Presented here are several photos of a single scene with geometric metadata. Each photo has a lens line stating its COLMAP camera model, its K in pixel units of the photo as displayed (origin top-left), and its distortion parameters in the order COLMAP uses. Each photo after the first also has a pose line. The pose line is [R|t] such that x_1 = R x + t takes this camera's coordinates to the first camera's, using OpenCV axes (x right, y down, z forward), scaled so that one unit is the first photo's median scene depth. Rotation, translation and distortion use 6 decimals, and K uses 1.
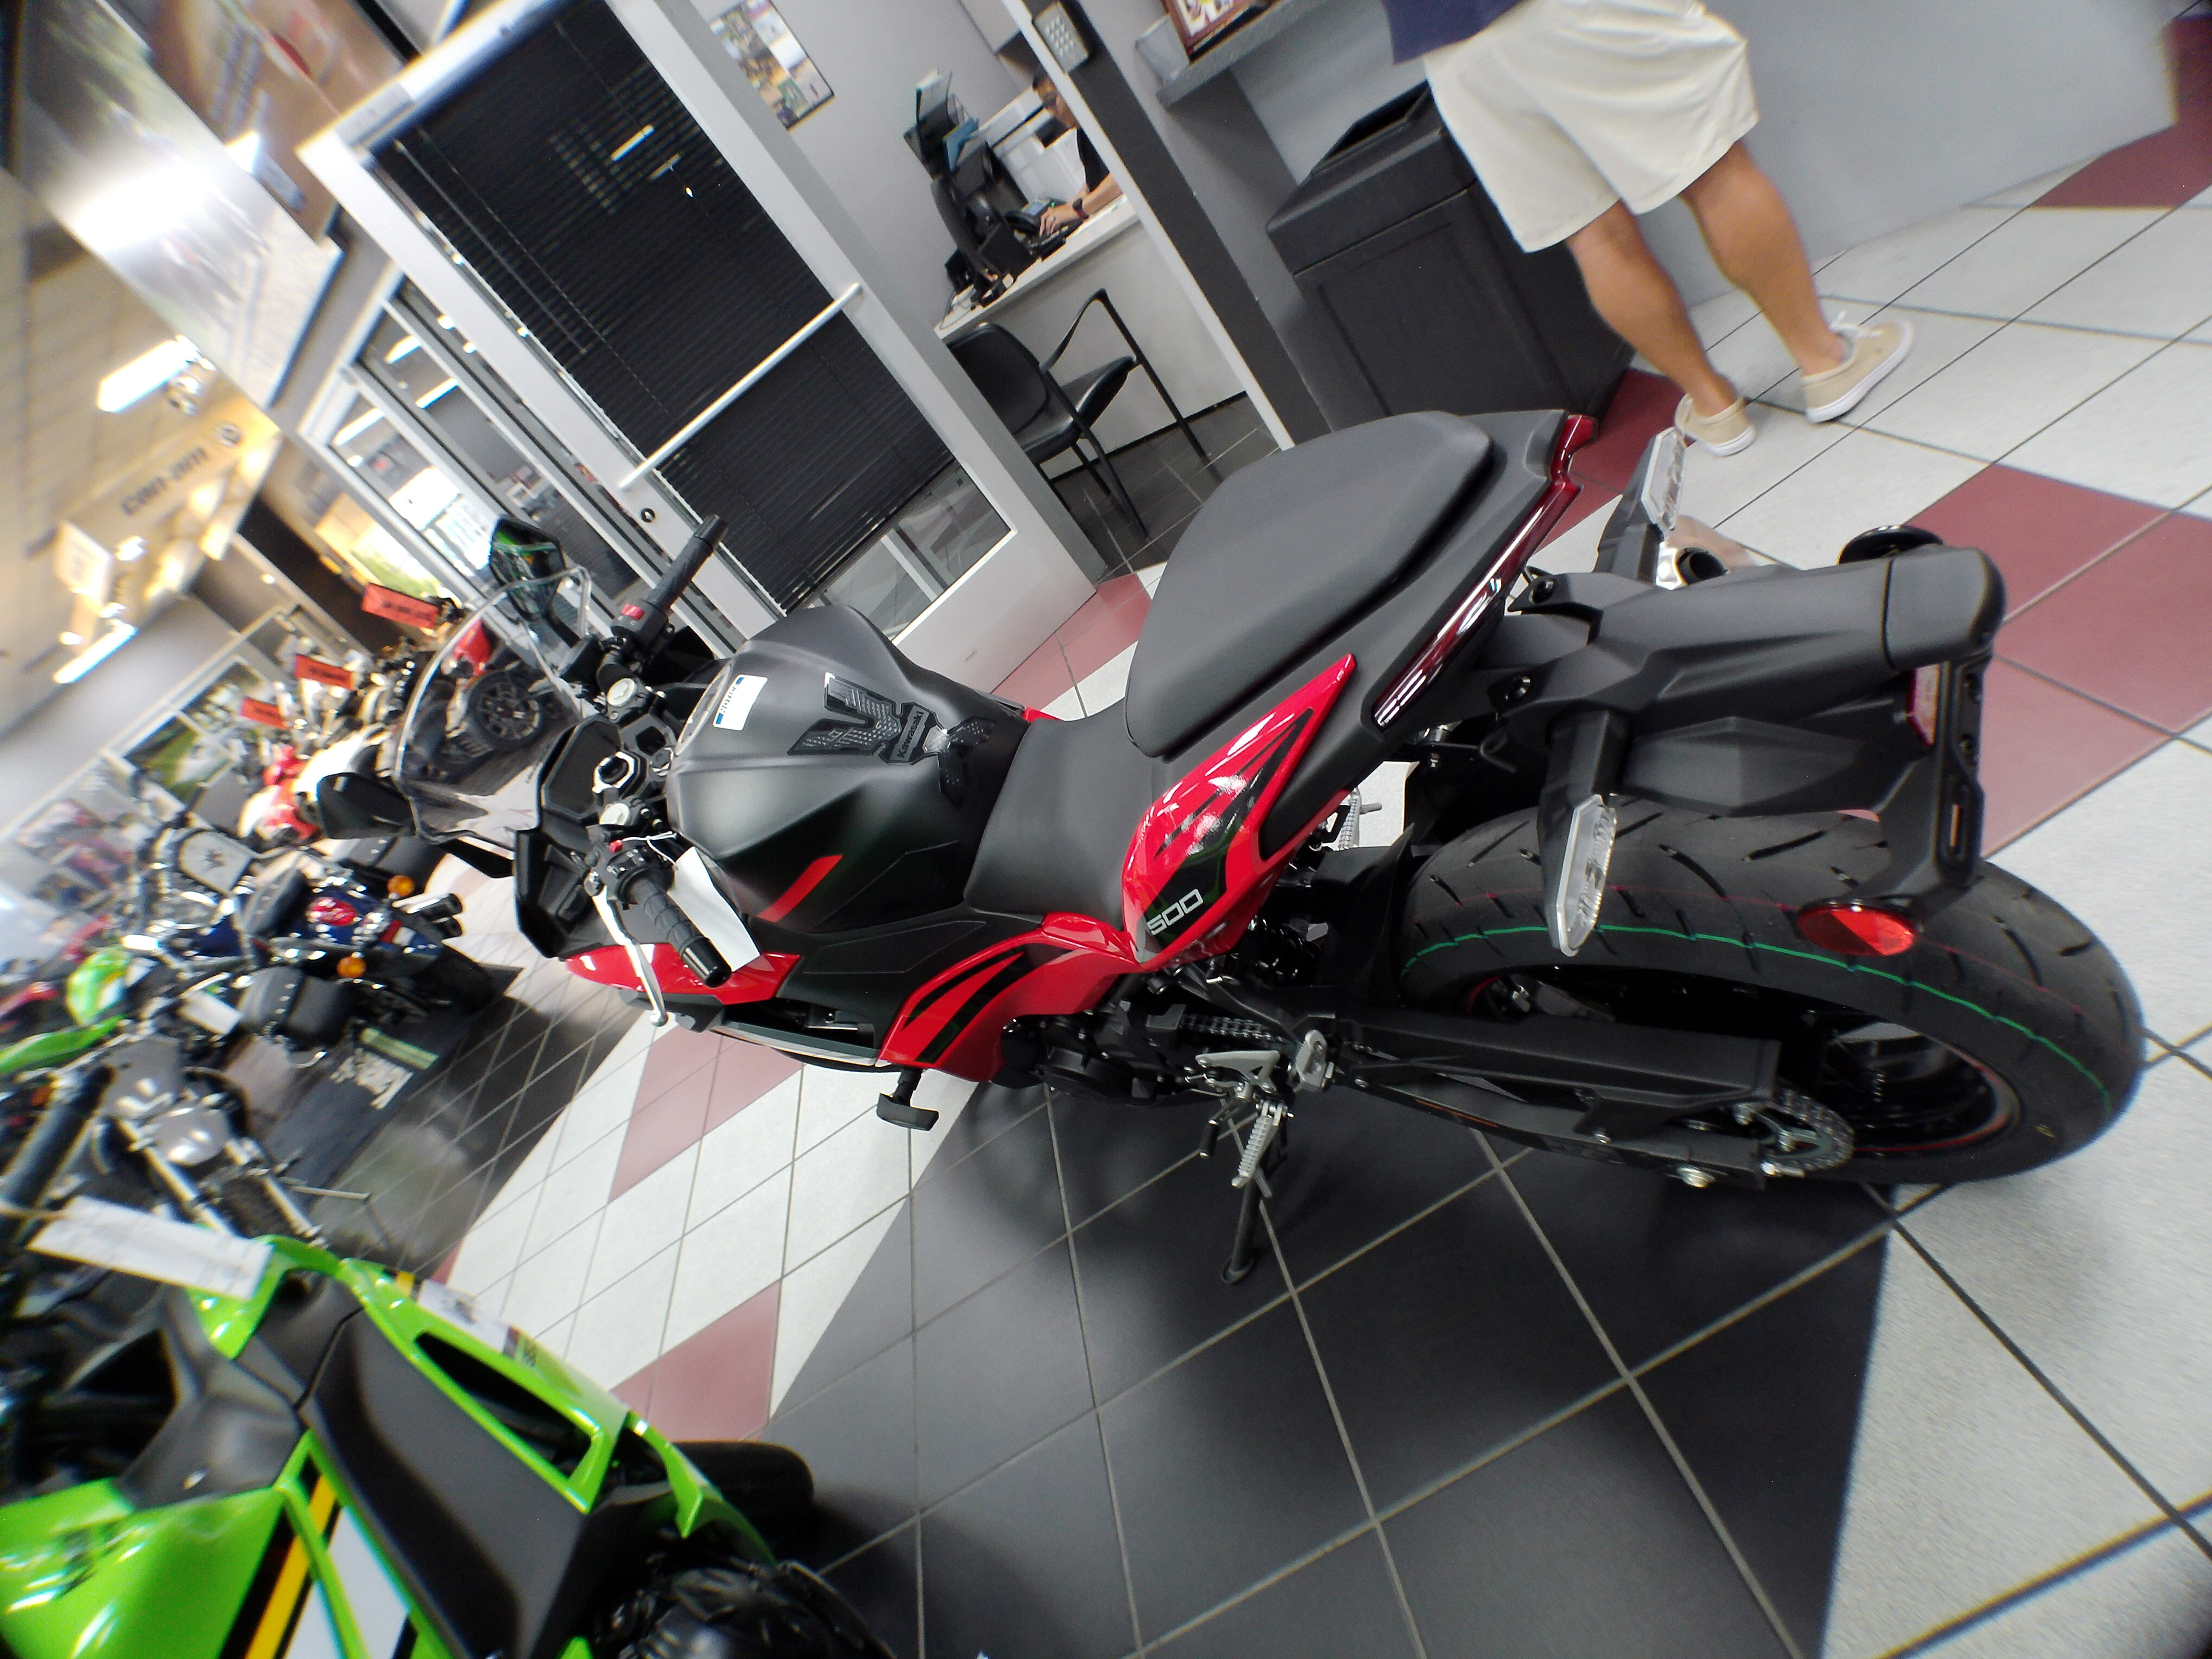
lens RADIAL K [[1199.4, 0, 1108.3], [0, 1199.4, 837.5], [0, 0, 1]] dist [-0.048298, 0.013548]
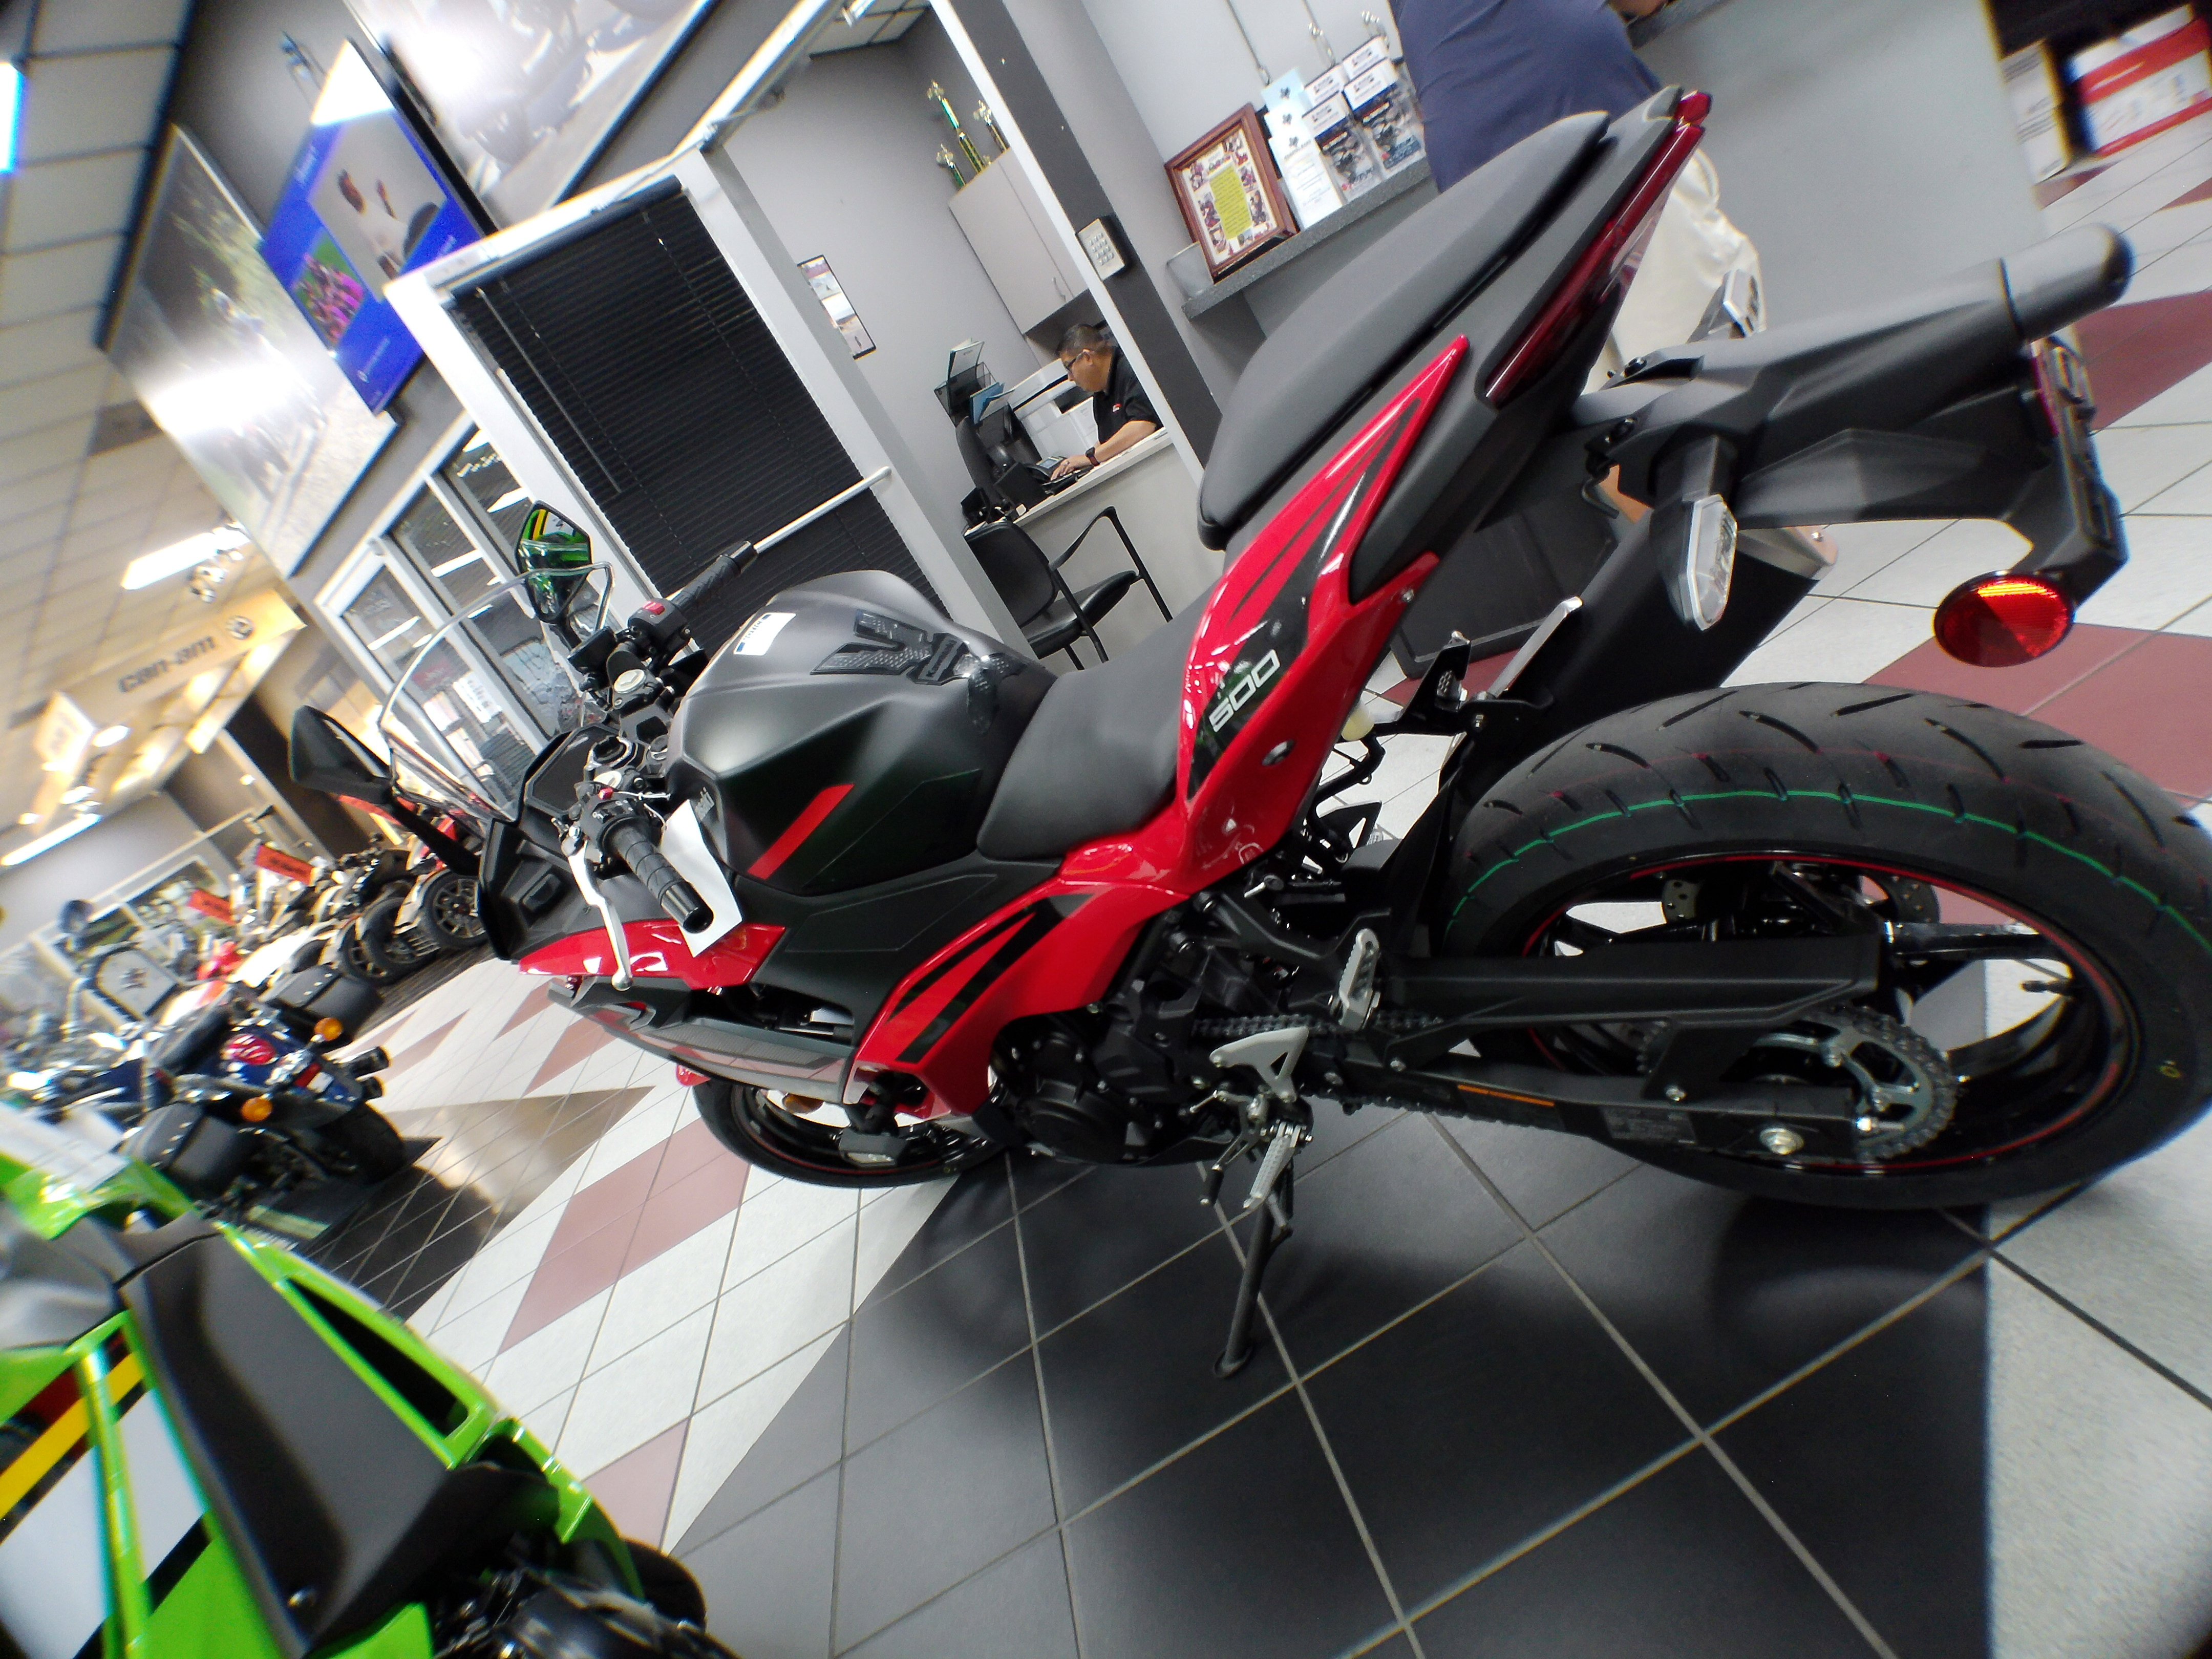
lens RADIAL K [[1199.4, 0, 1105.1], [0, 1199.4, 848.7], [0, 0, 1]] dist [-0.048298, 0.013548]
pose [[0.996907, 0.074773, 0.024180, -0.019825], [-0.067025, 0.969645, -0.235151, 0.123162], [-0.041029, 0.232803, 0.971658, 0.040459]]
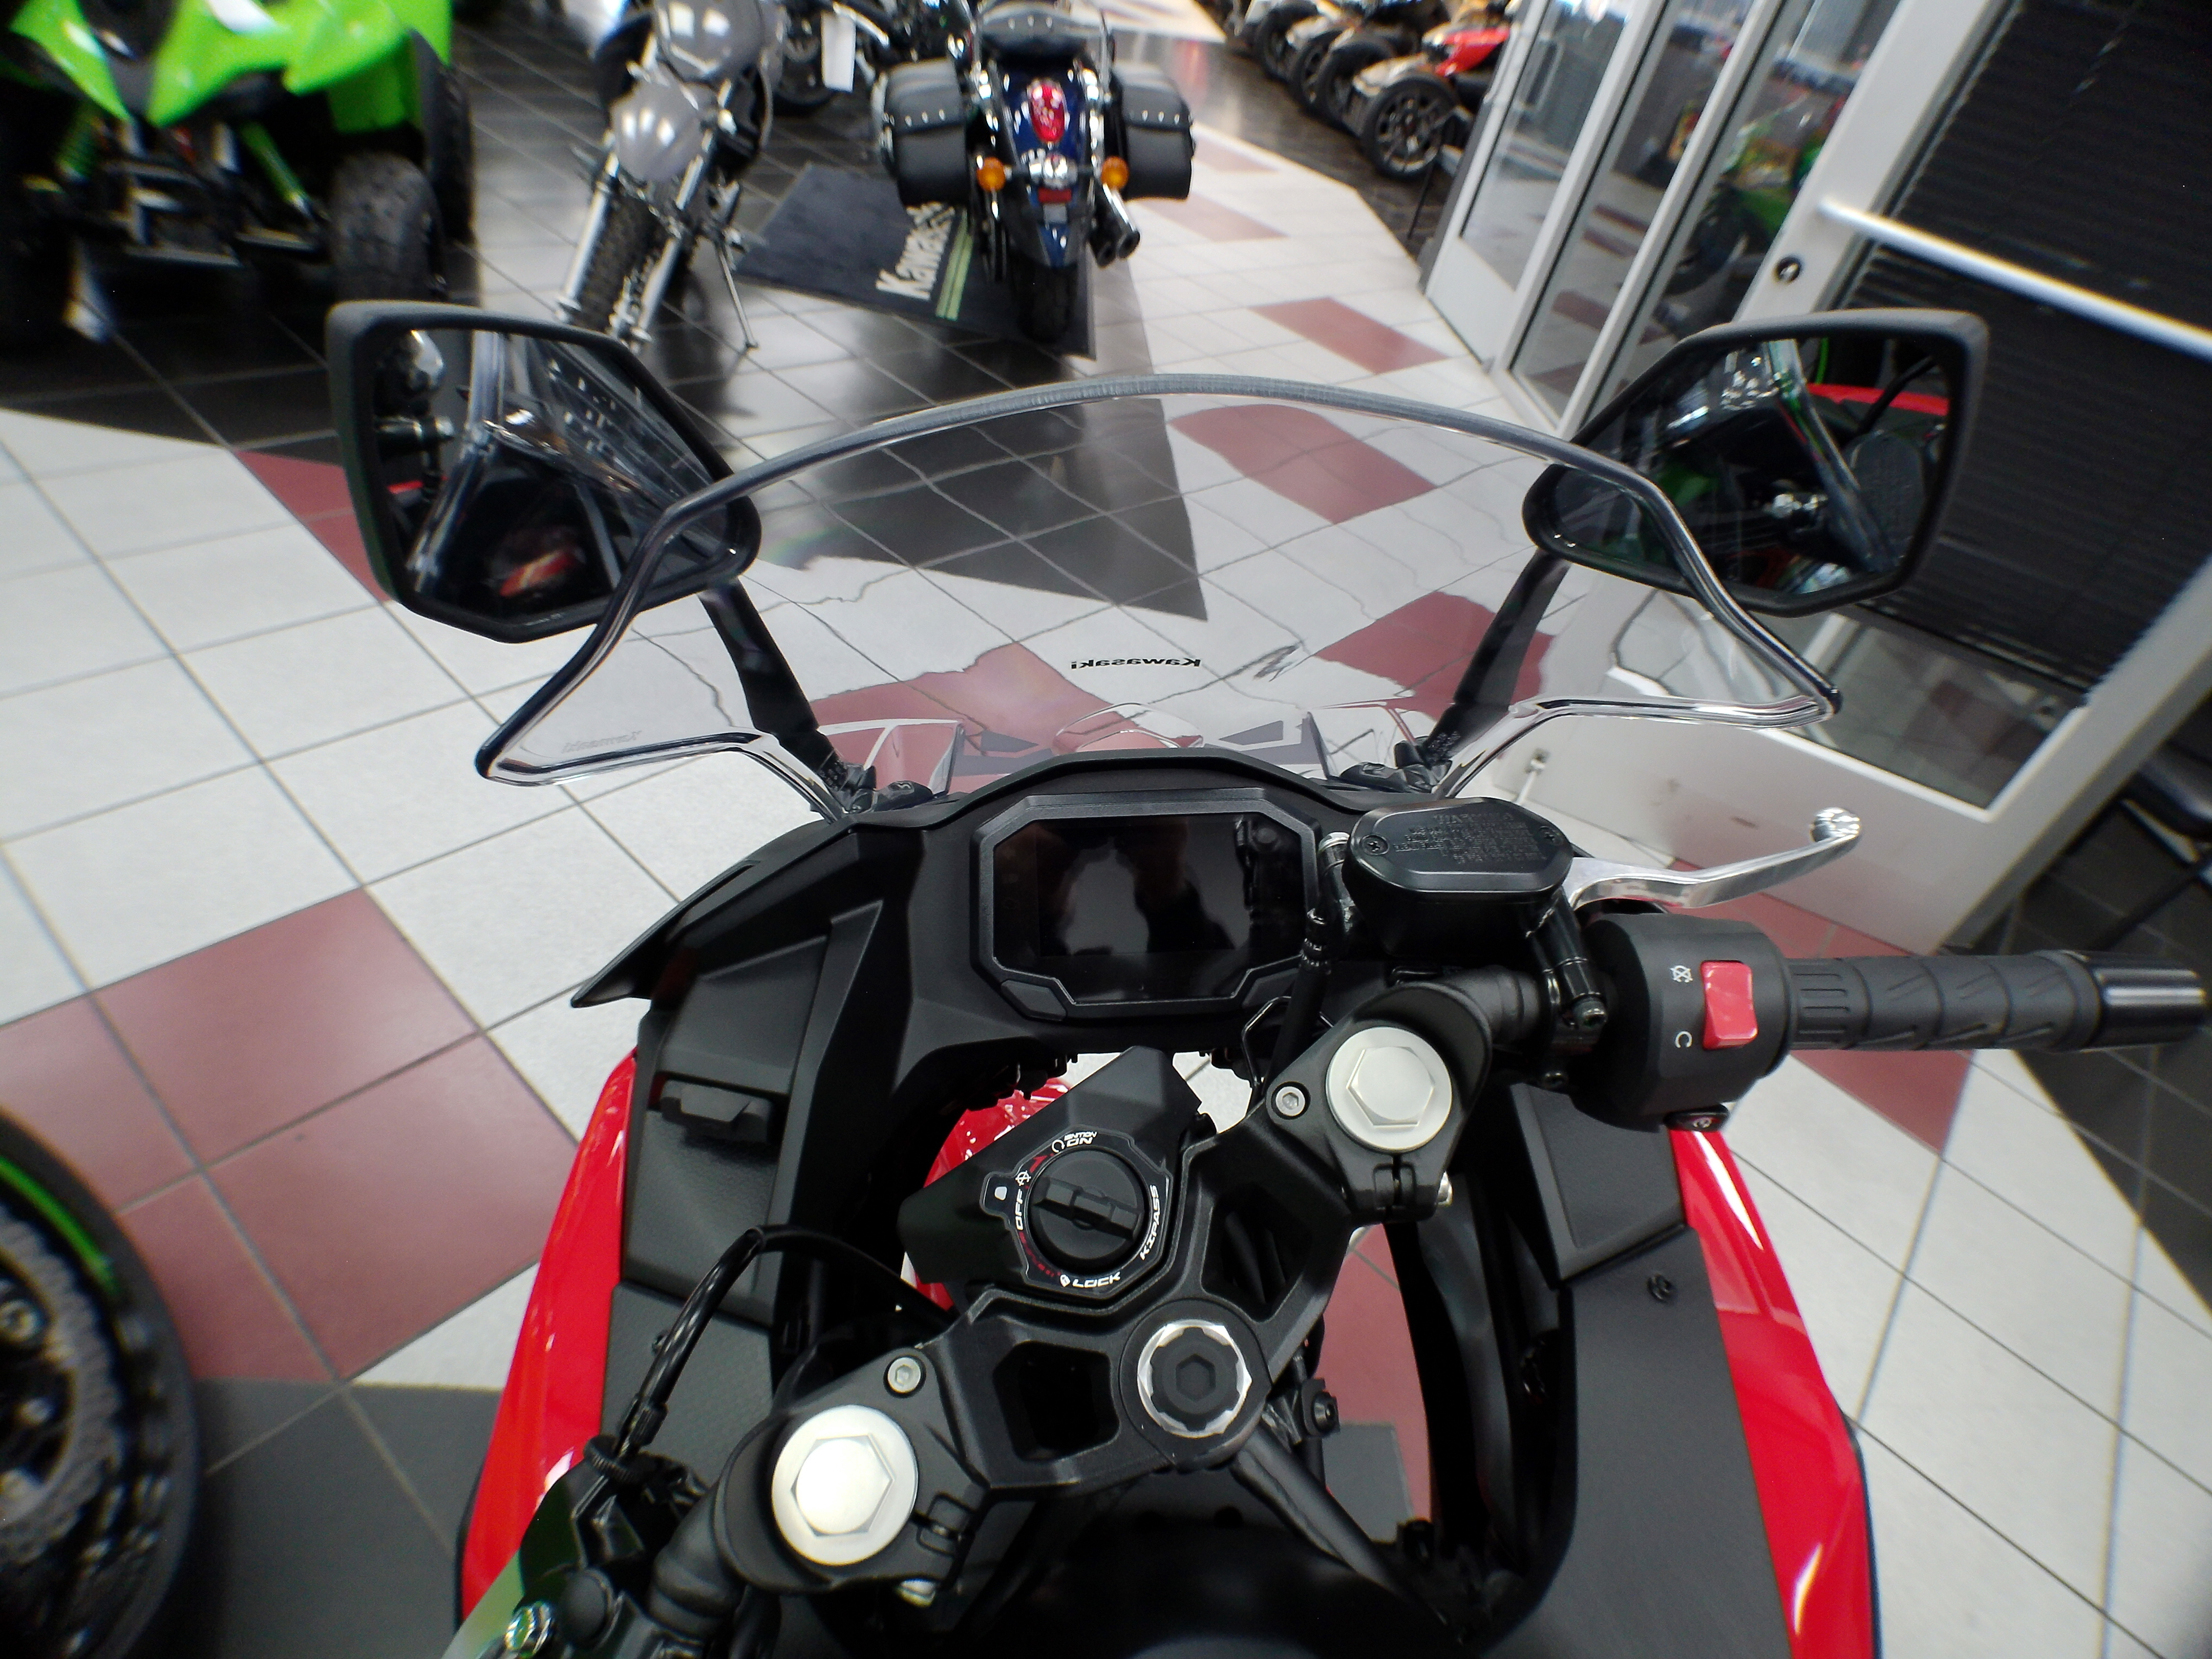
lens RADIAL K [[1199.4, 0, 1149.8], [0, 1199.4, 805.3], [0, 0, 1]] dist [-0.048298, 0.013548]
pose [[0.366364, 0.928274, -0.063917, -0.268239], [-0.874862, 0.367047, 0.316059, -0.105360], [0.316850, -0.059874, 0.946584, 0.429375]]
